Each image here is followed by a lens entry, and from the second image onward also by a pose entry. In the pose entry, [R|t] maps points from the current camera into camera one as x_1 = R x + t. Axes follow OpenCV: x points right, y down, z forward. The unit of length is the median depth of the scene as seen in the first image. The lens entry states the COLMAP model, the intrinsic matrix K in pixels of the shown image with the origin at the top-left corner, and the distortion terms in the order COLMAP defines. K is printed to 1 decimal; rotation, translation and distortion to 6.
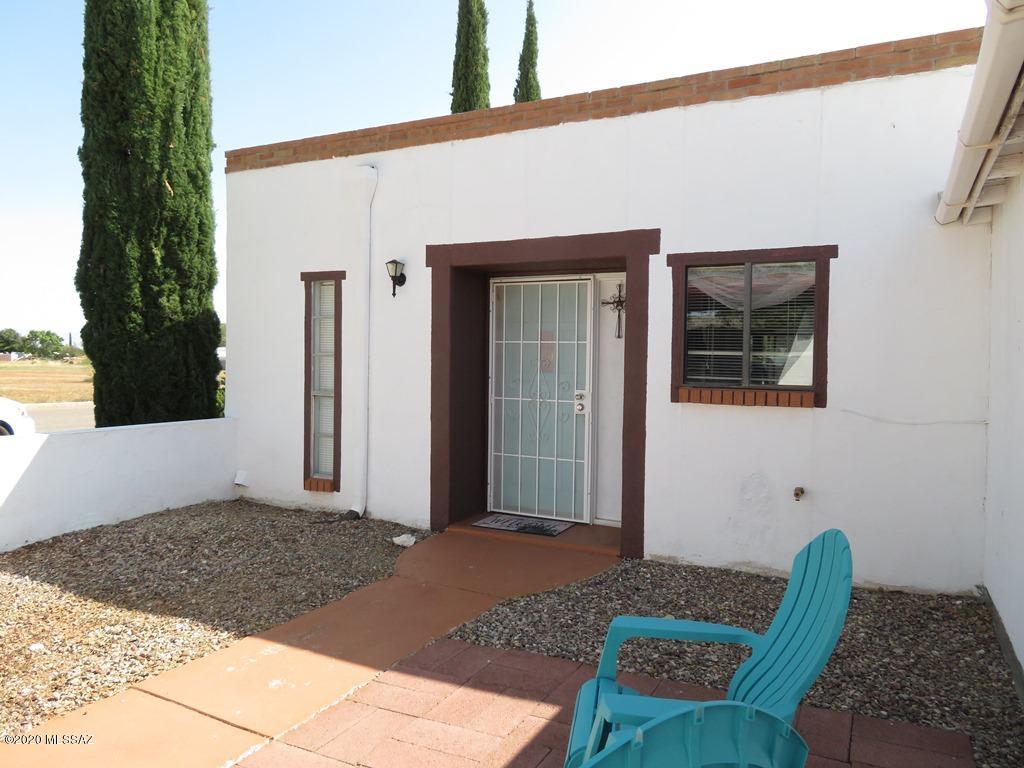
lens RADIAL K [[733.4, 0, 512.0], [0, 733.4, 384.0], [0, 0, 1]] dist [-0.008414, 0.003473]
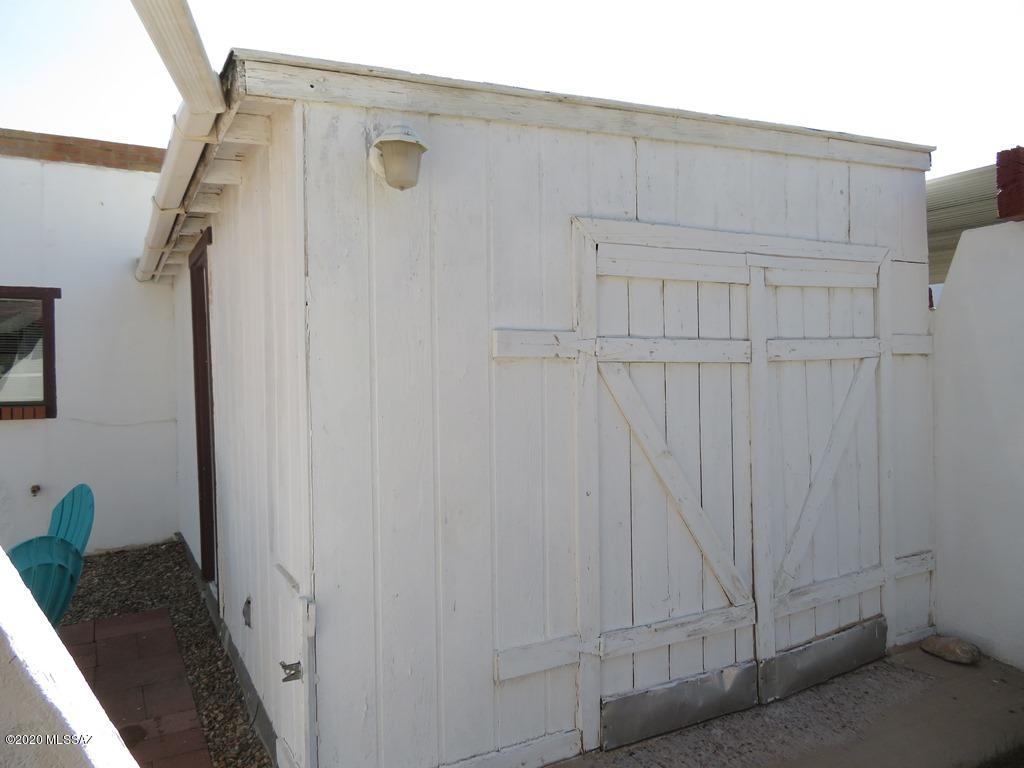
lens RADIAL K [[733.4, 0, 512.0], [0, 733.4, 384.0], [0, 0, 1]] dist [-0.008414, 0.003473]
pose [[0.551213, -0.027512, 0.833911, -0.169955], [0.044046, 0.999022, 0.003846, 0.004107], [-0.833201, 0.034610, 0.551886, -0.315899]]
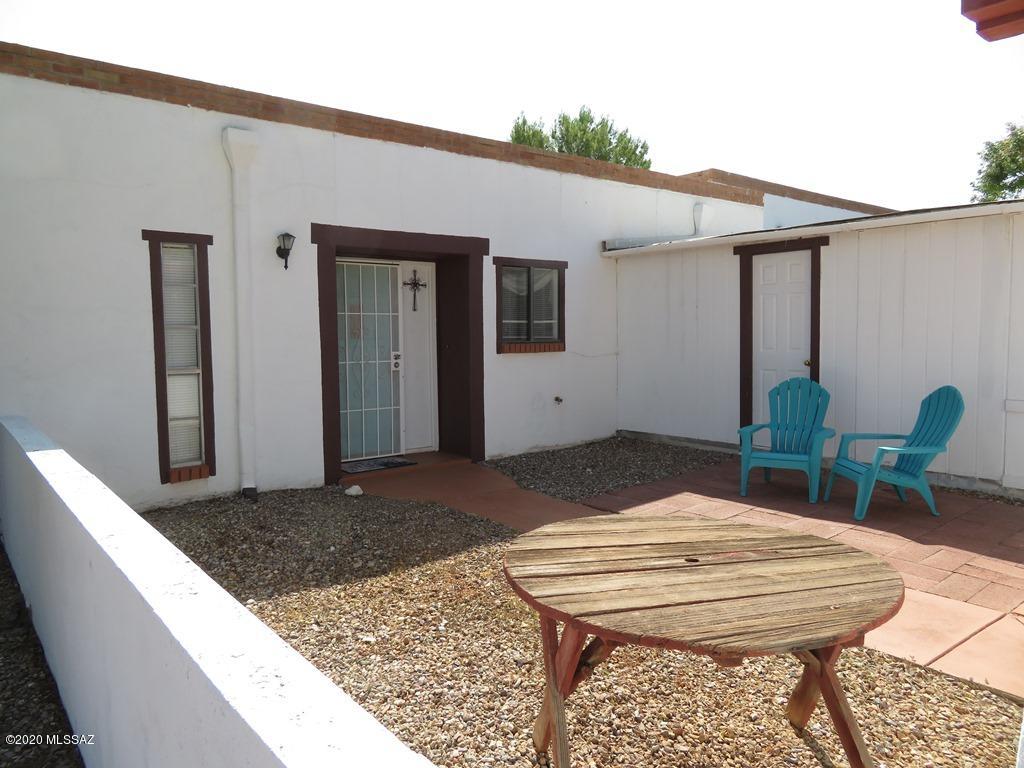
lens RADIAL K [[733.4, 0, 512.0], [0, 733.4, 384.0], [0, 0, 1]] dist [-0.008414, 0.003473]
pose [[0.395955, -0.084963, 0.914331, -1.218441], [0.045637, 0.996301, 0.072817, -0.023446], [-0.917135, 0.012895, 0.398368, 0.374316]]
